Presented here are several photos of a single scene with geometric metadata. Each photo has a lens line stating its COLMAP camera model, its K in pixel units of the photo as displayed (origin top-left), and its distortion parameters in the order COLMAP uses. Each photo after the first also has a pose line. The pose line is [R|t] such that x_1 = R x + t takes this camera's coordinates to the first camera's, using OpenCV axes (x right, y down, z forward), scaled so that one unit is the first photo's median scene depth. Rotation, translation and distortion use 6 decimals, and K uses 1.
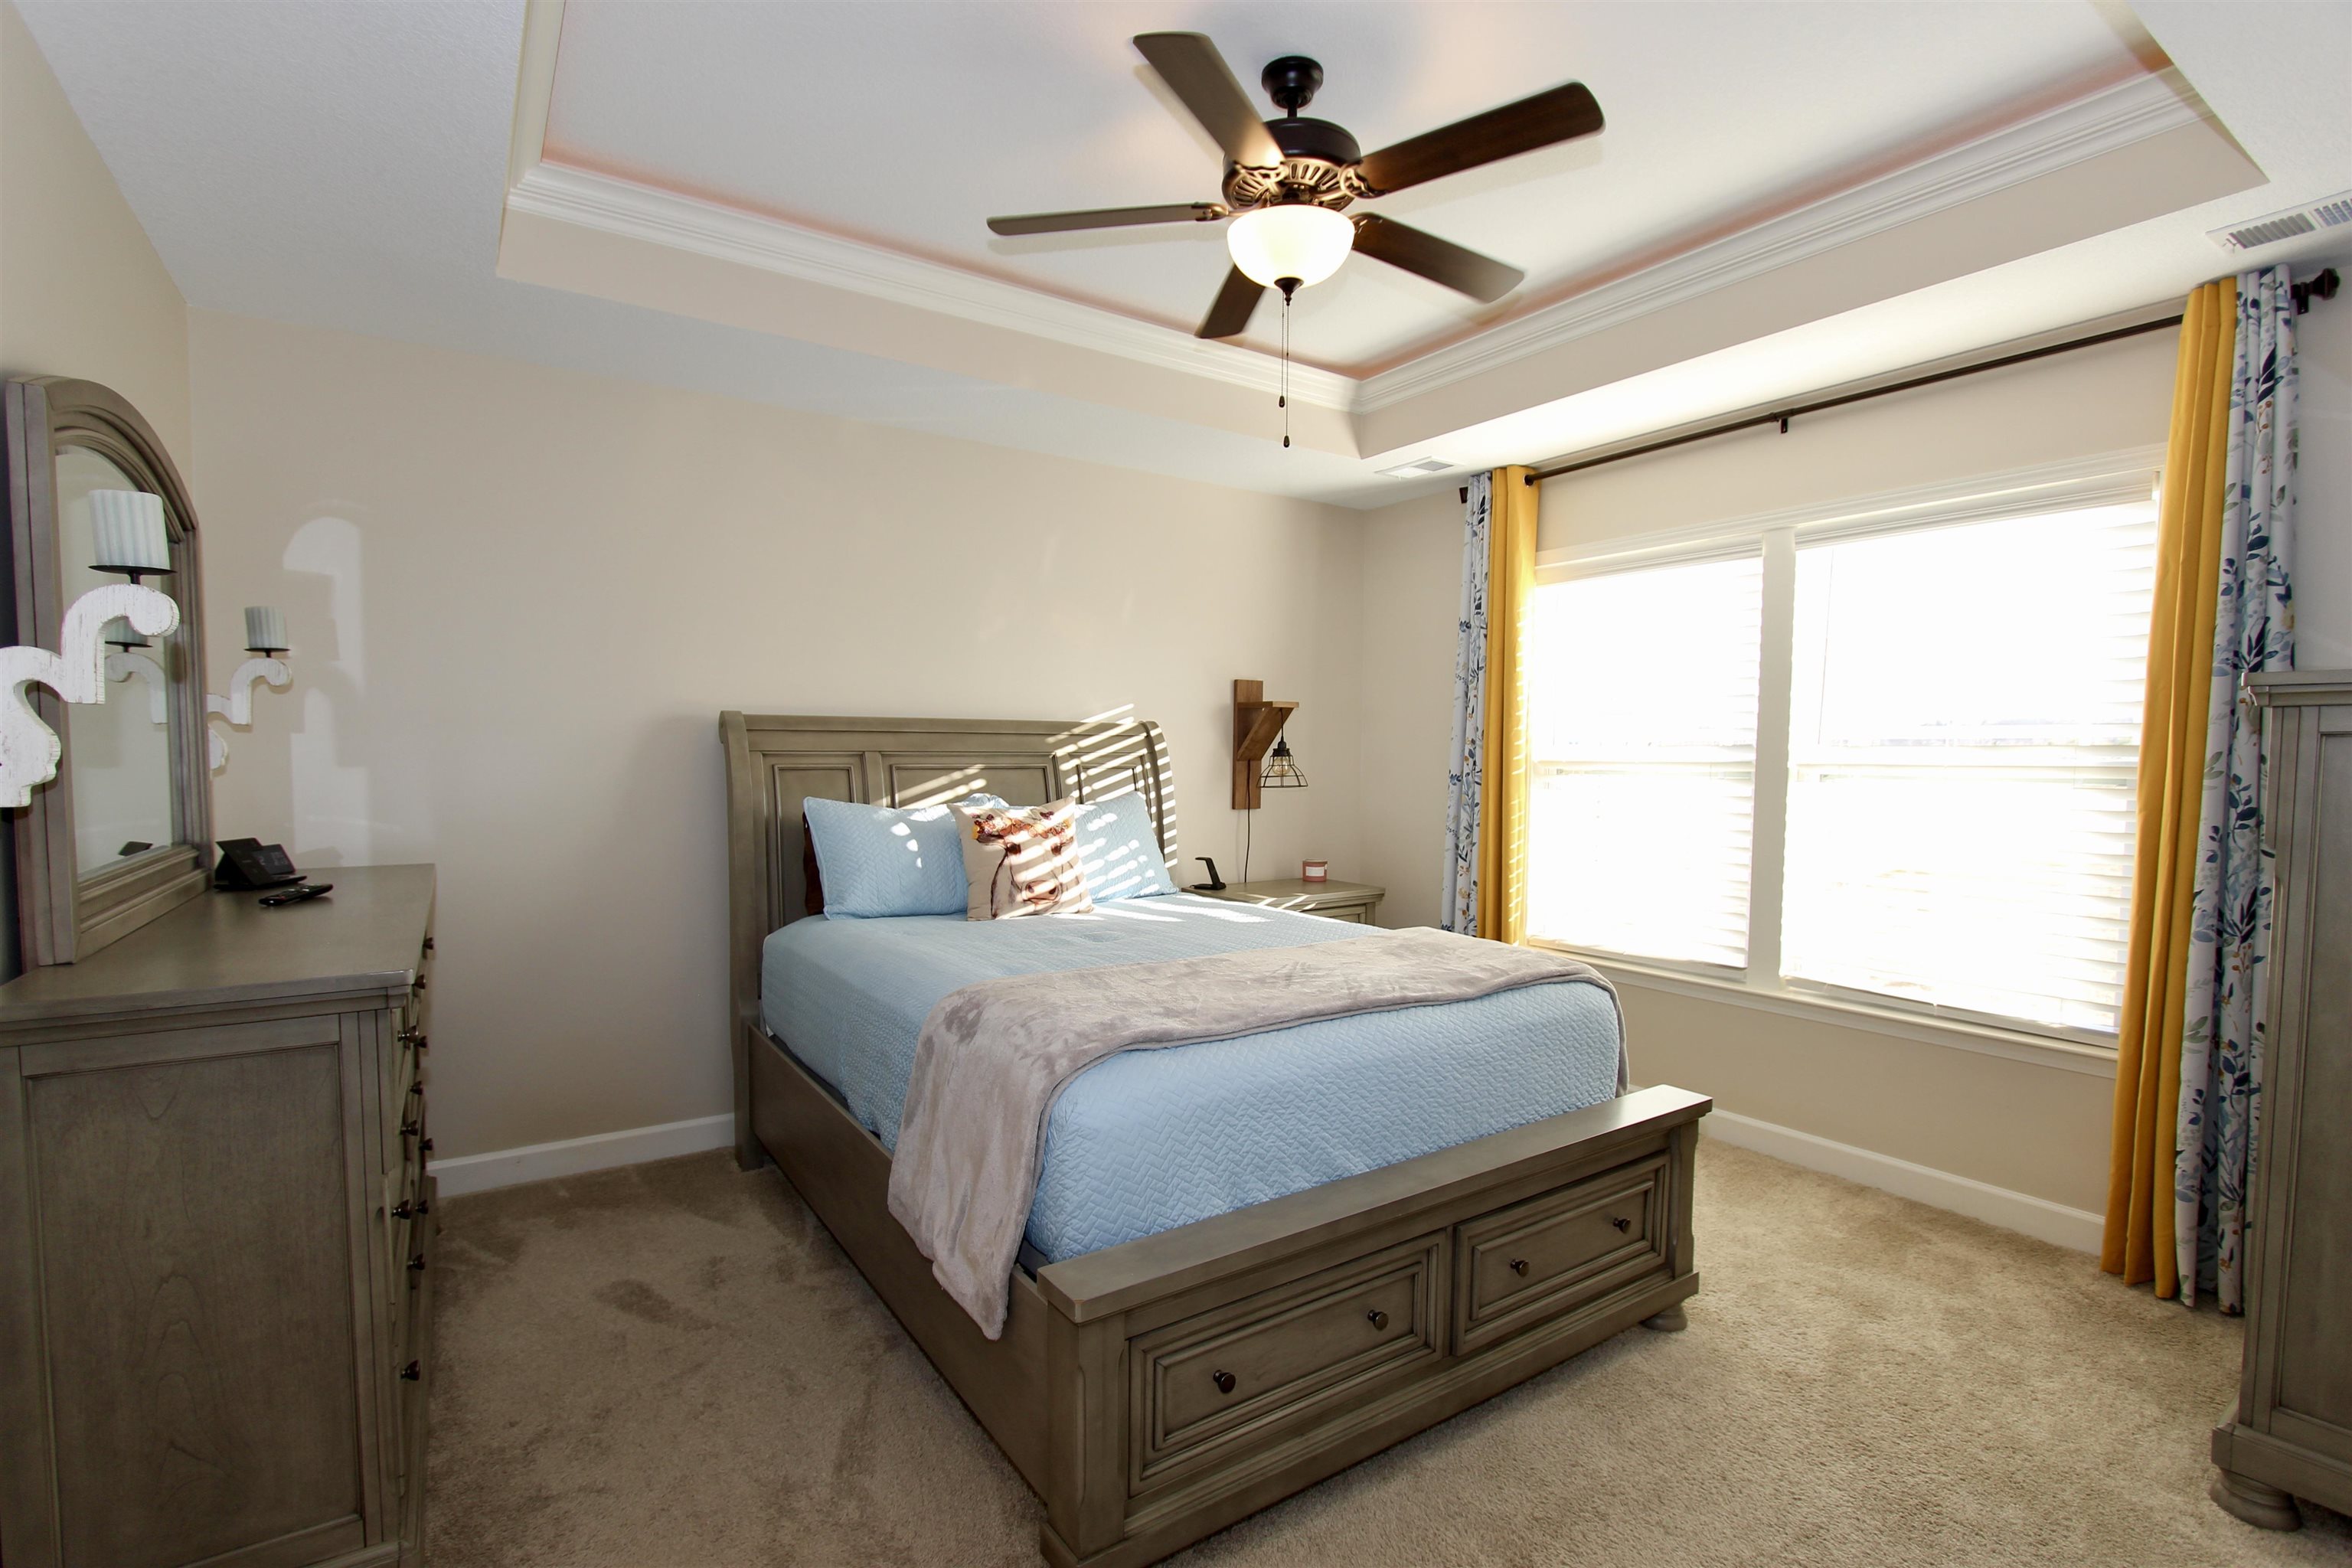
lens RADIAL K [[1100.2, 0, 1190.4], [0, 1100.2, 781.8], [0, 0, 1]] dist [-0.018866, 0.004229]
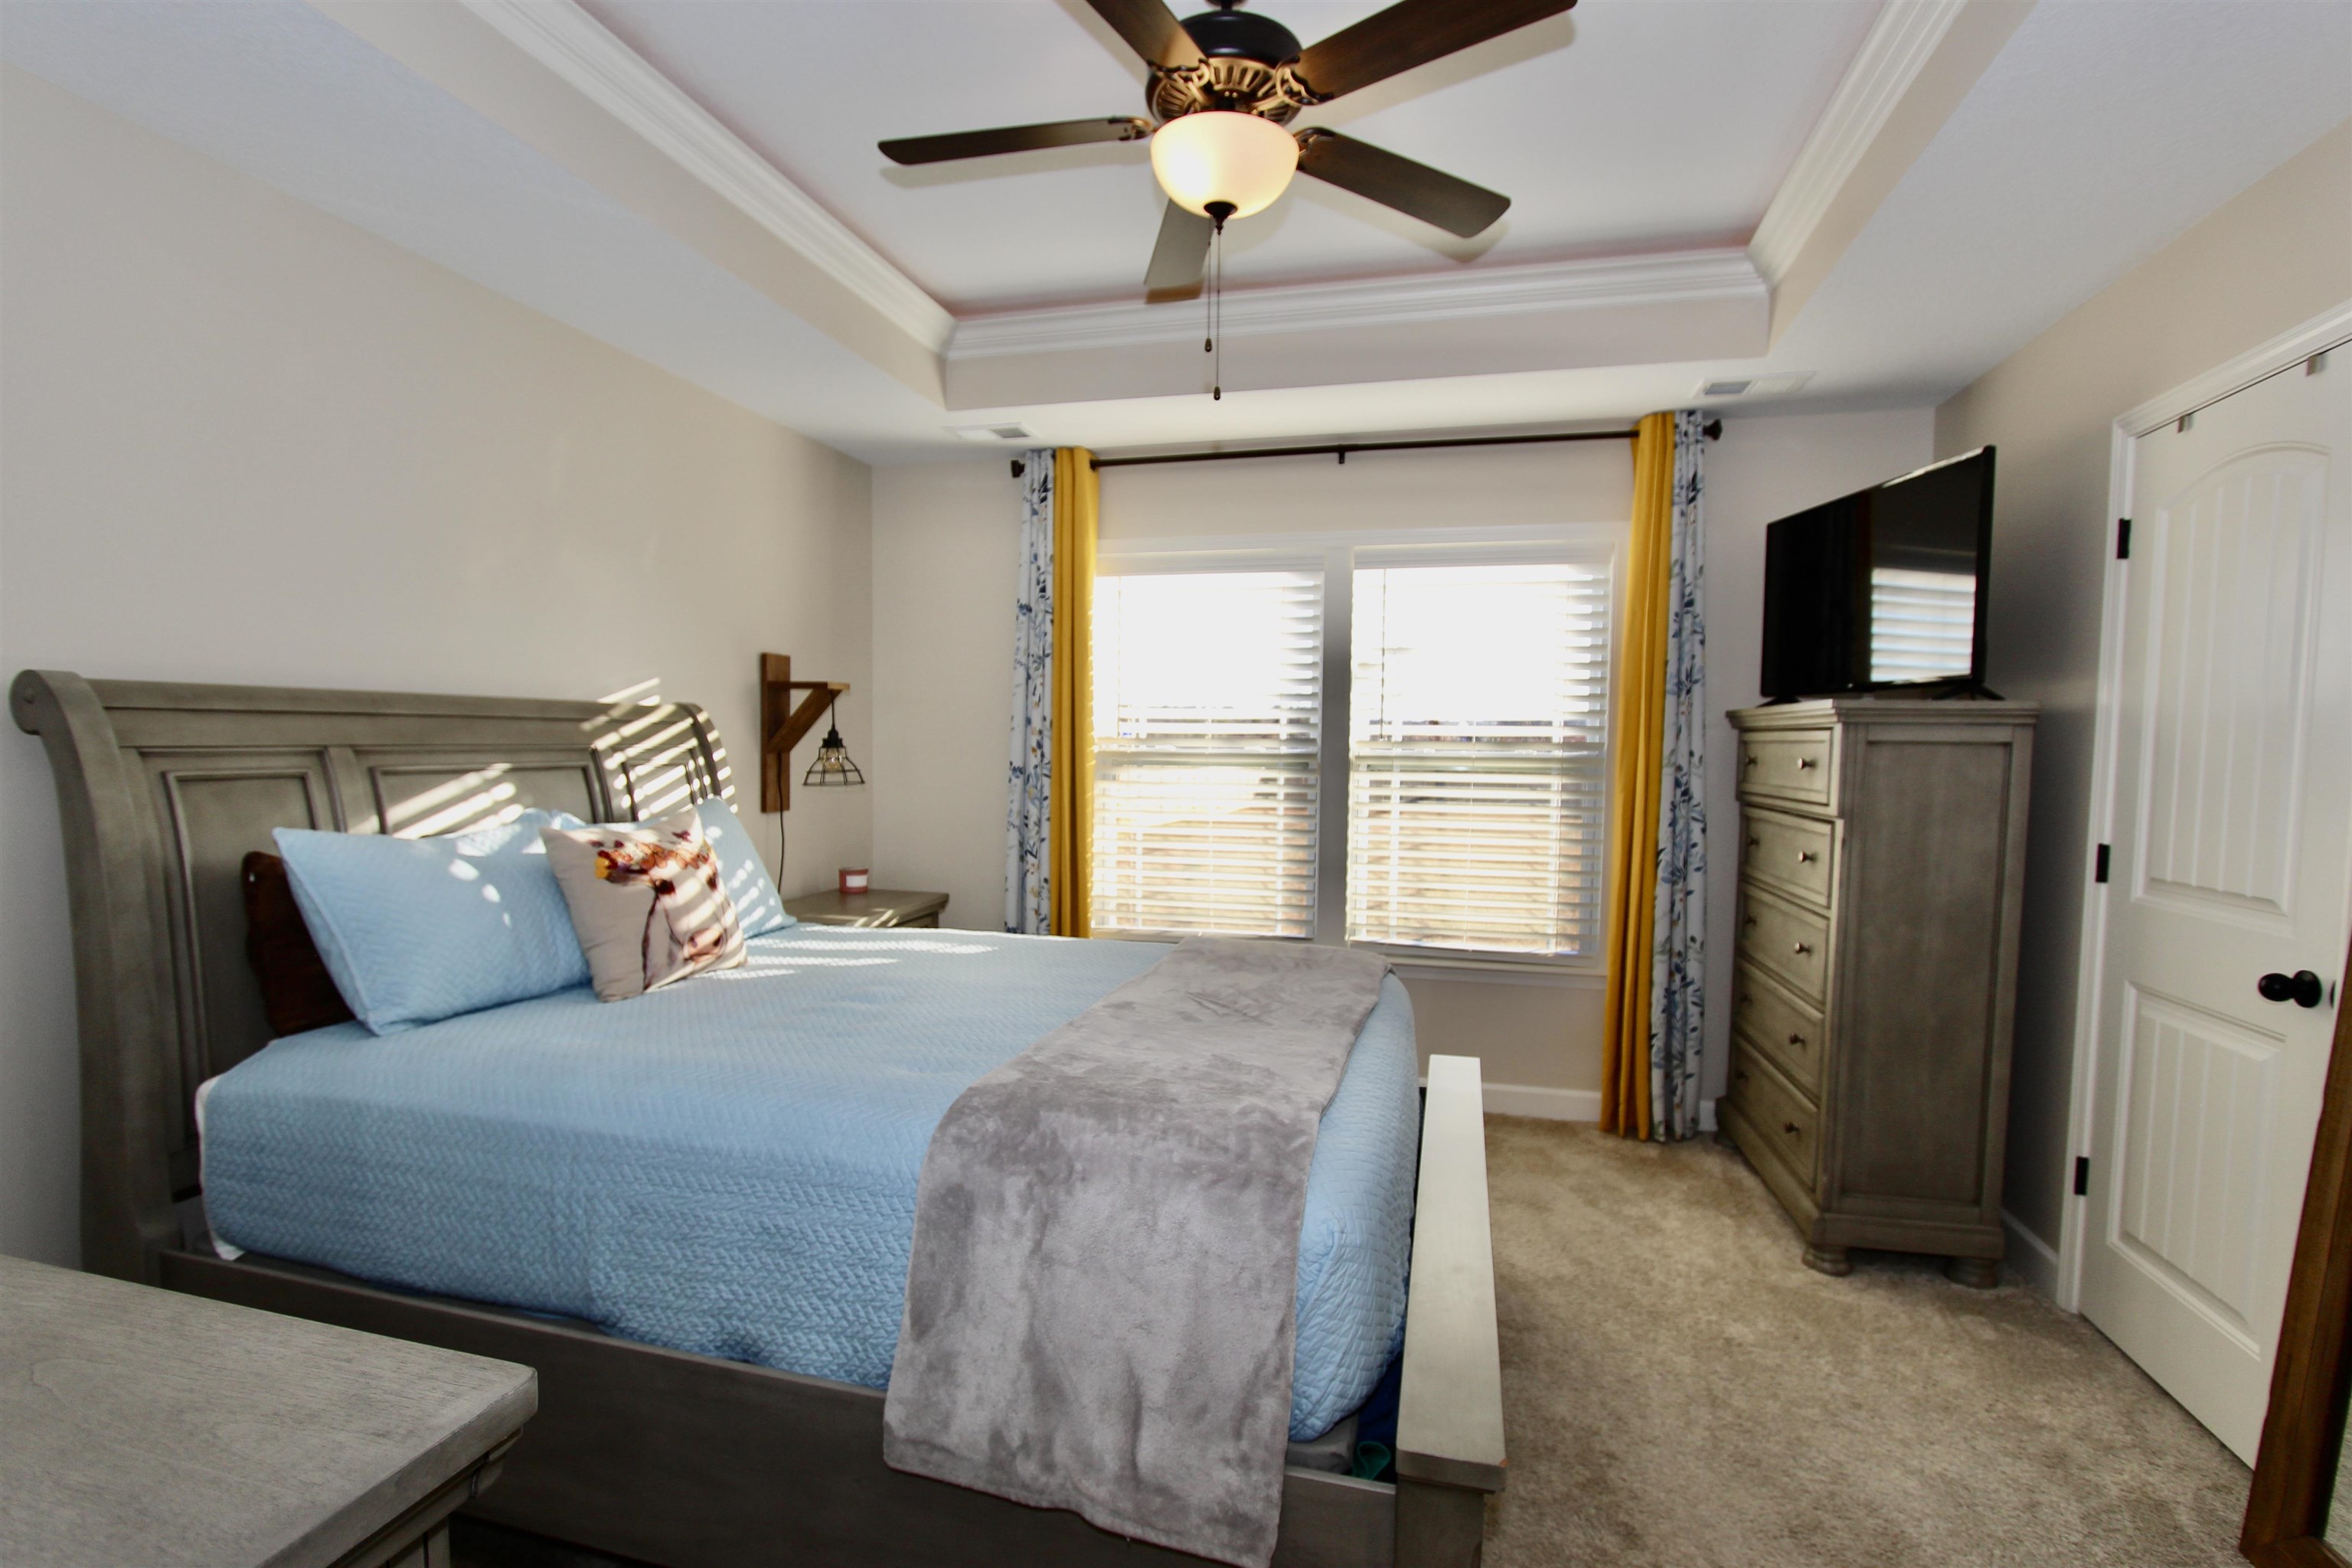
lens RADIAL K [[1100.2, 0, 1172.6], [0, 1100.2, 790.0], [0, 0, 1]] dist [-0.018866, 0.004229]
pose [[0.754898, -0.026737, 0.655297, -0.342951], [0.009650, 0.999513, 0.029664, -0.016425], [-0.655771, -0.016070, 0.754789, 0.247818]]
